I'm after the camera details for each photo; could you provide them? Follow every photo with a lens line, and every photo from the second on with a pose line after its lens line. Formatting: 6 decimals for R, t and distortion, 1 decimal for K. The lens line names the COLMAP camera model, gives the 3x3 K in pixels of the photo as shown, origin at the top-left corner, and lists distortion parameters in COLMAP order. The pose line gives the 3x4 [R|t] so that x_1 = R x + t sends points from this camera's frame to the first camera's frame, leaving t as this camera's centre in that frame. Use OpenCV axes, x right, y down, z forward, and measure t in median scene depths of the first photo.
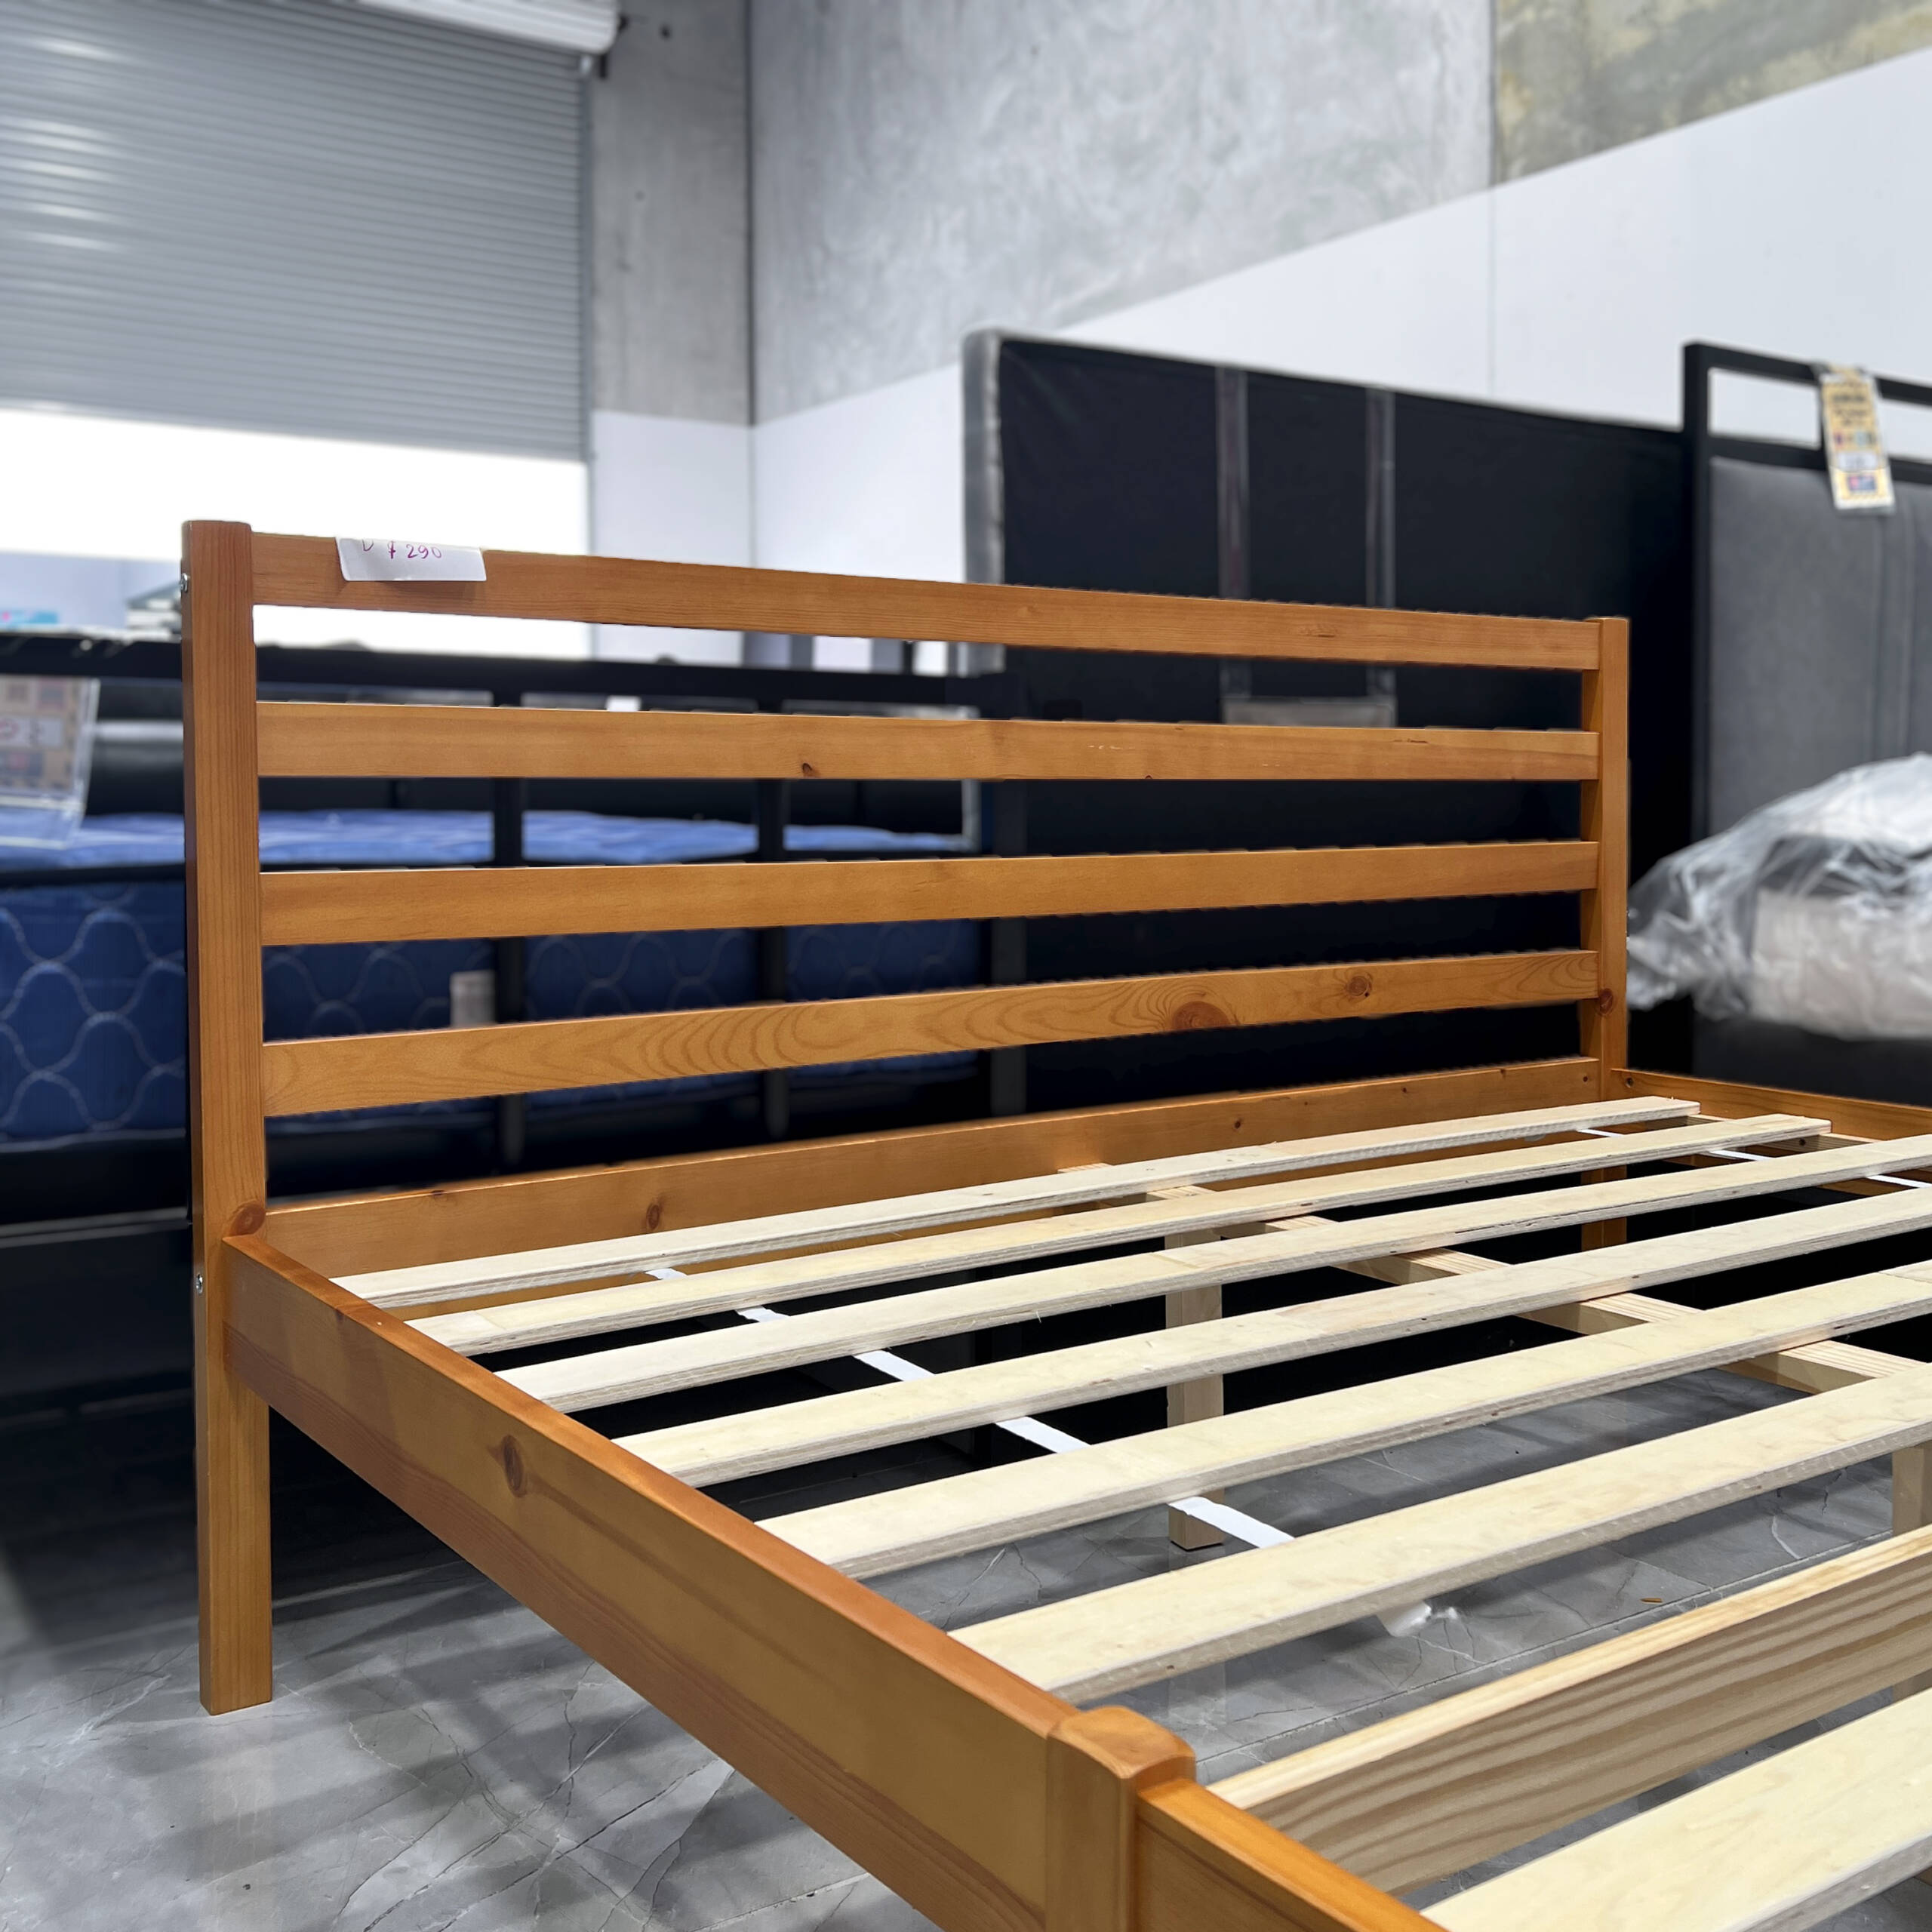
lens RADIAL K [[2149.0, 0, 1116.4], [0, 2149.0, 851.5], [0, 0, 1]] dist [0.018534, -0.015611]
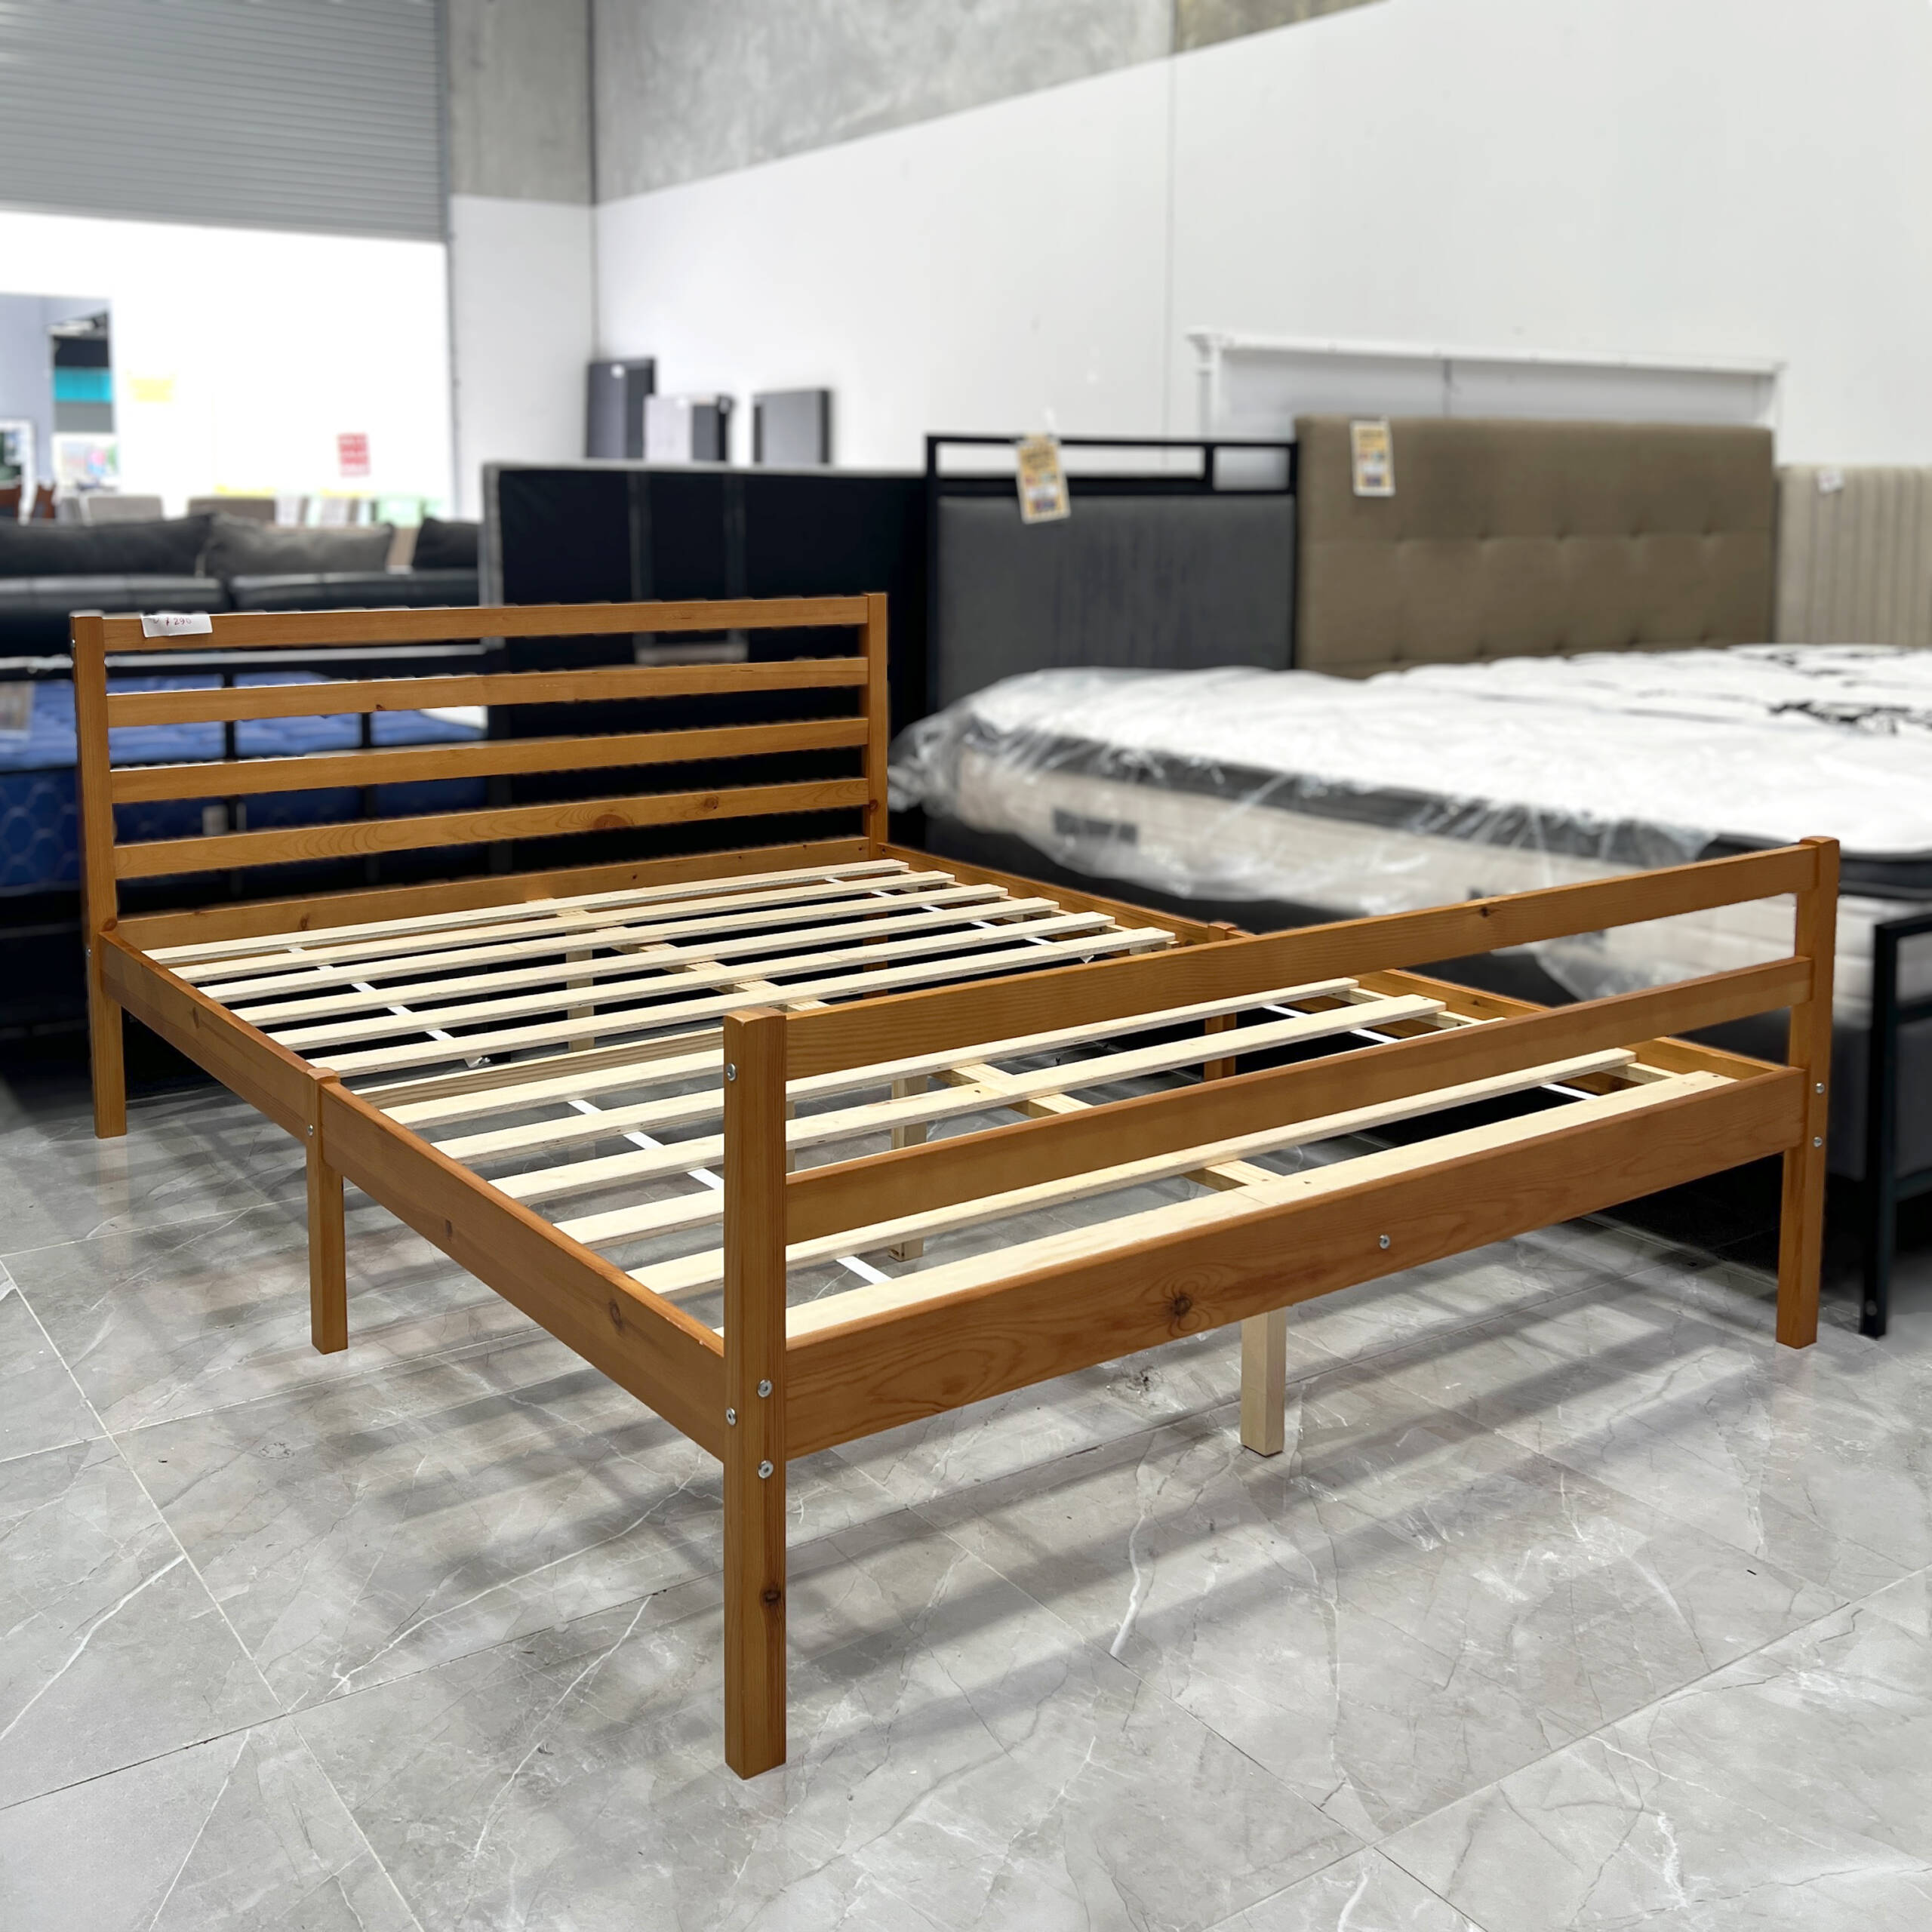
lens RADIAL K [[2102.2, 0, 956.7], [0, 2102.2, 757.1], [0, 0, 1]] dist [0.026728, -0.010204]
pose [[0.999480, 0.009668, -0.030764, 0.347750], [-0.006522, 0.994886, 0.100791, -0.146938], [0.031581, -0.100538, 0.994432, -0.727959]]
